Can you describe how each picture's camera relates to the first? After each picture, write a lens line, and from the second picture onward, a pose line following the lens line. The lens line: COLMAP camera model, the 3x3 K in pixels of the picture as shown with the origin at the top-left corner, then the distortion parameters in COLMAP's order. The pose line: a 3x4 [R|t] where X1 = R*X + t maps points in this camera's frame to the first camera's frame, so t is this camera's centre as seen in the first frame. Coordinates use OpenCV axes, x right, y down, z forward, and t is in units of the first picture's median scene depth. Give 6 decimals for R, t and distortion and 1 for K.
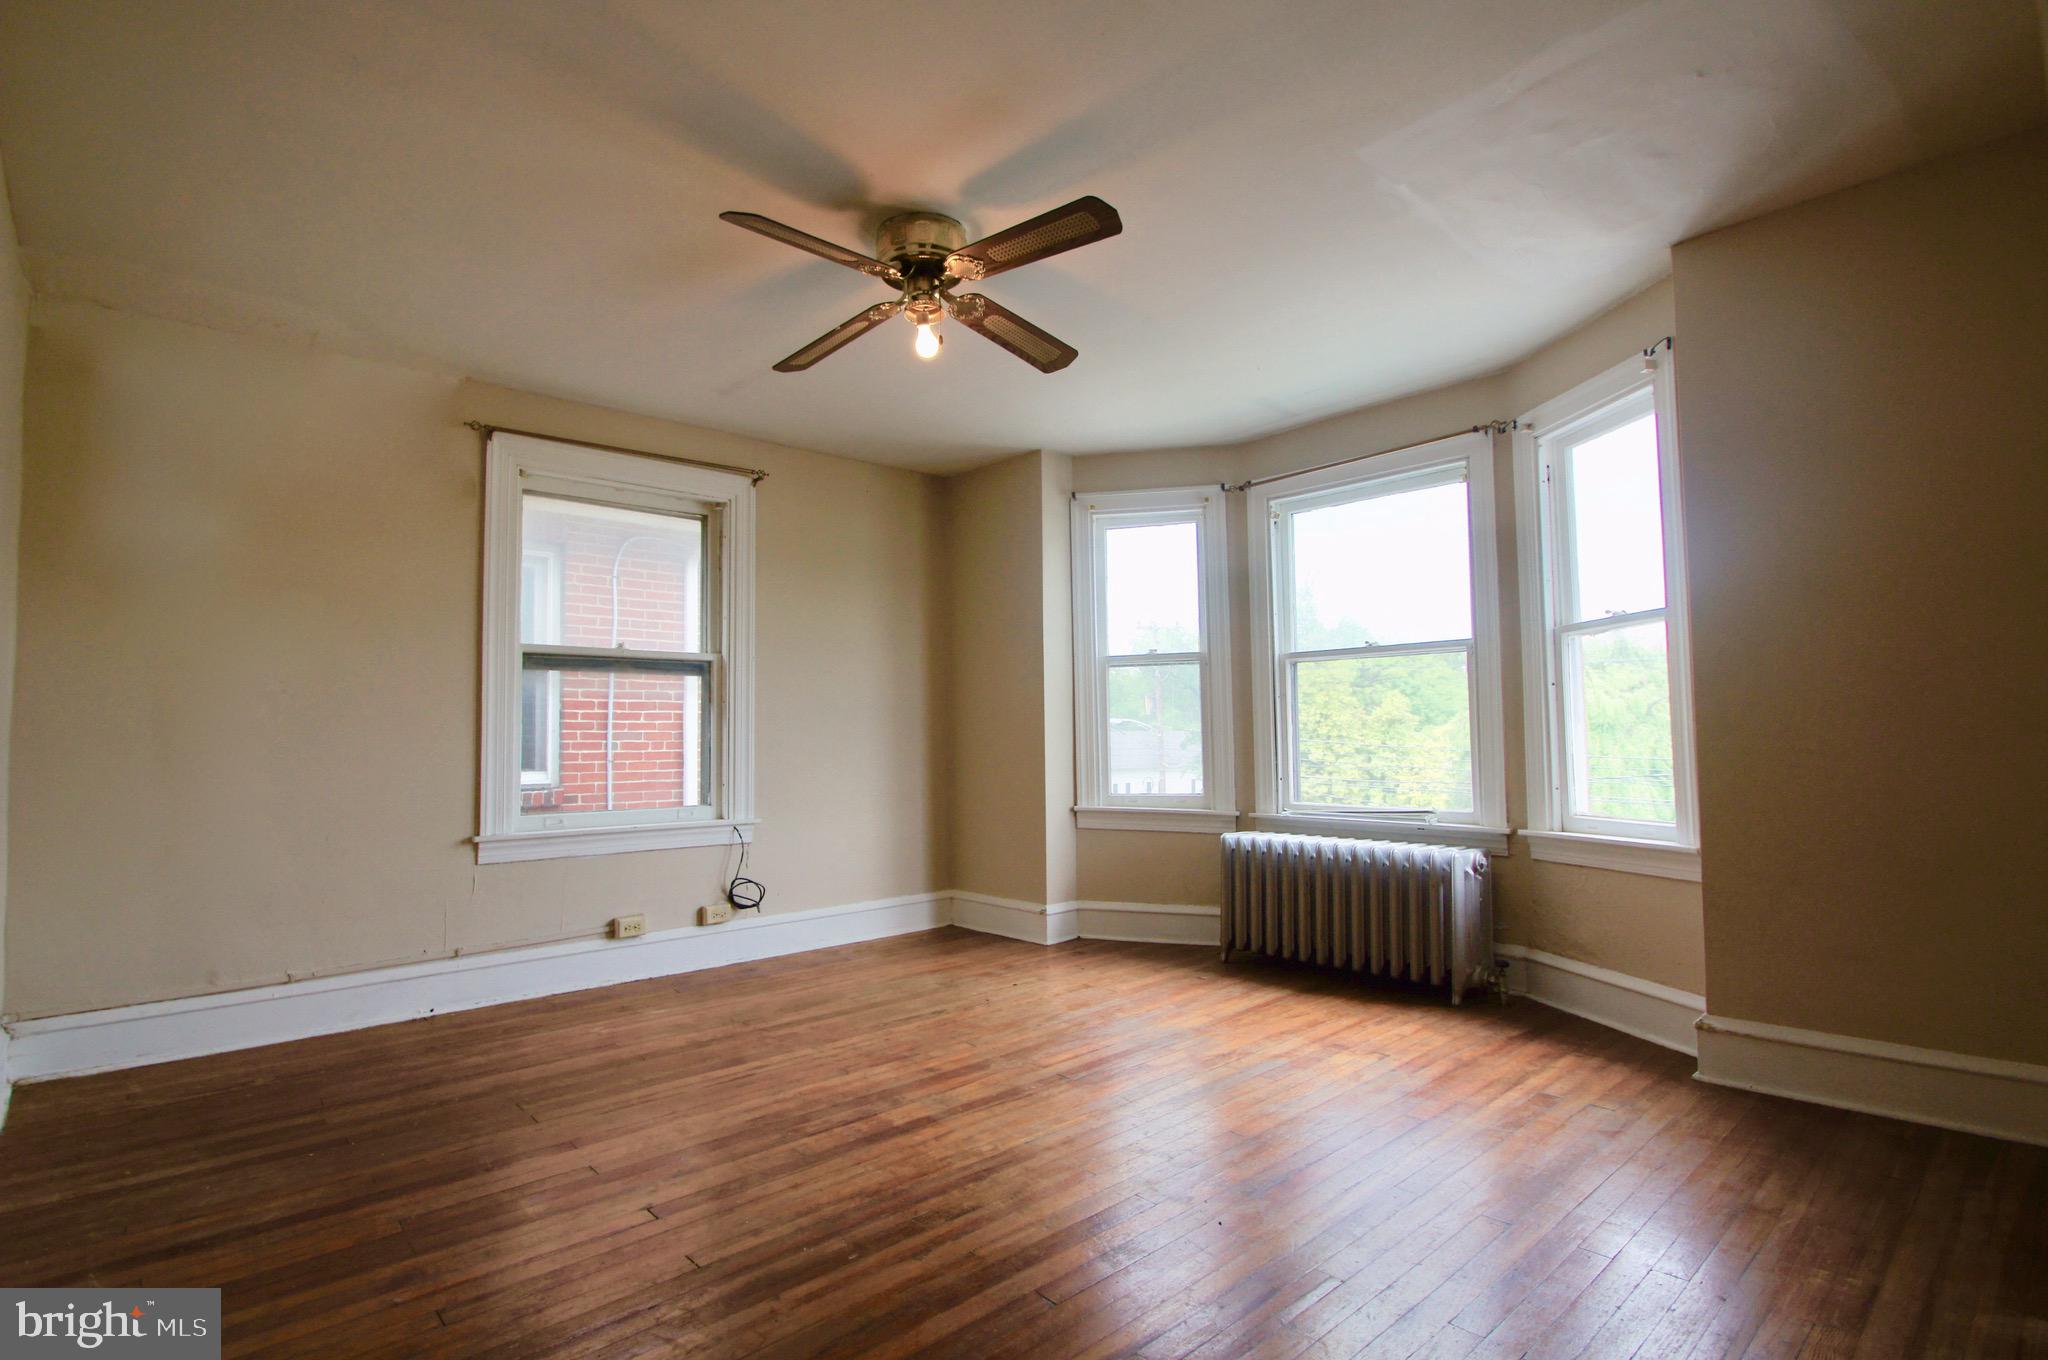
lens RADIAL K [[1001.1, 0, 1024.0], [0, 1001.1, 680.0], [0, 0, 1]] dist [-0.030236, -0.000418]
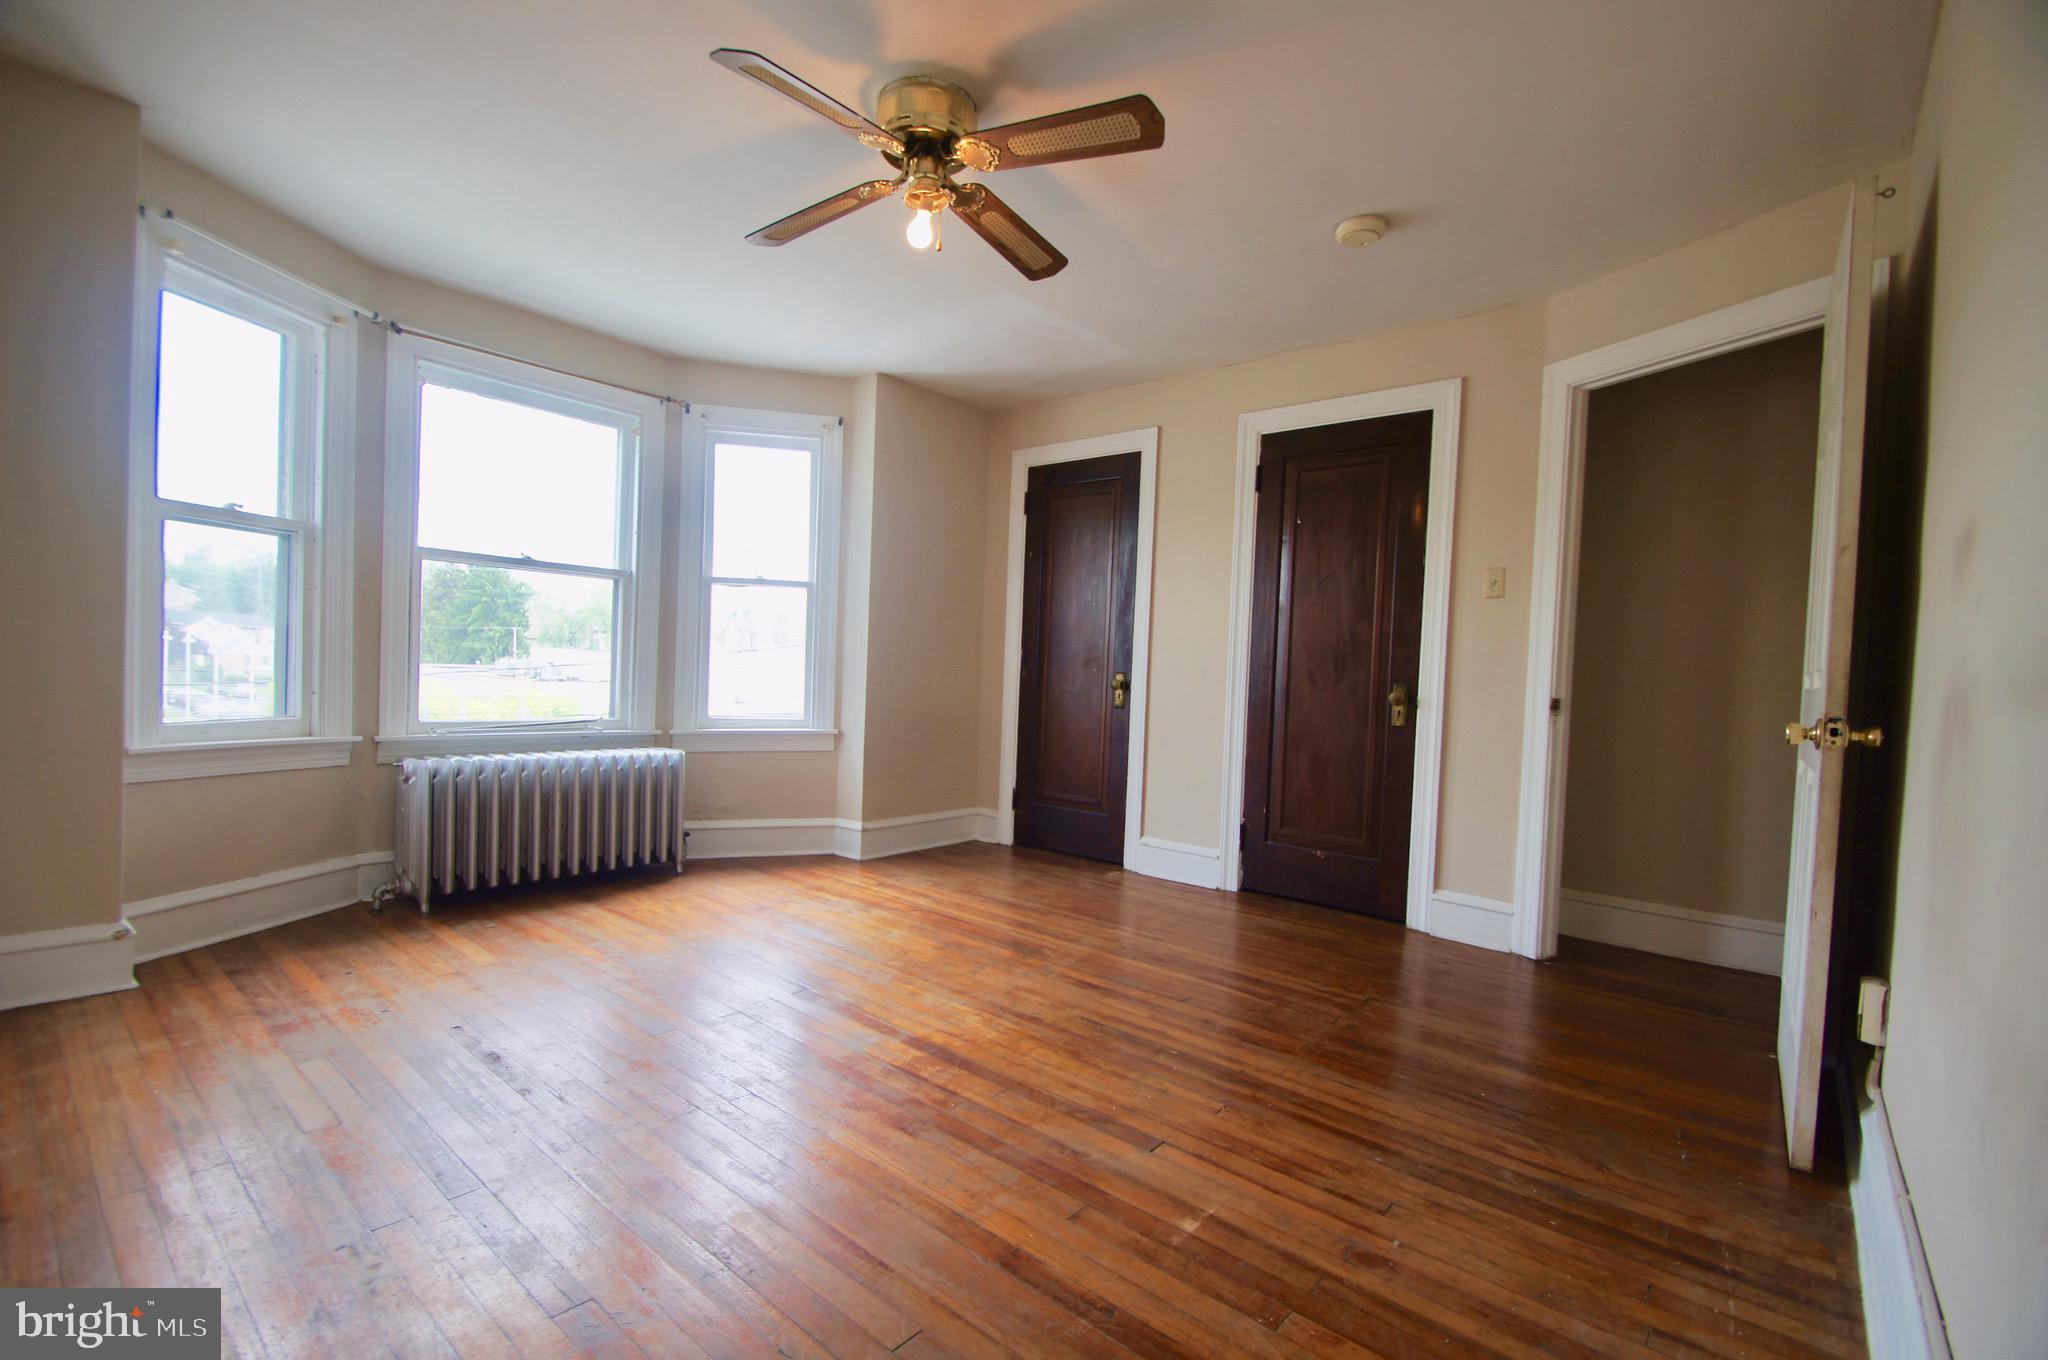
lens RADIAL K [[911.0, 0, 1024.0], [0, 911.0, 680.0], [0, 0, 1]] dist [-0.028752, -0.000008]
pose [[-0.131124, -0.012929, 0.991282, -0.903559], [-0.088200, 0.996102, 0.001325, 0.065559], [-0.987435, -0.087257, -0.131753, 0.939298]]
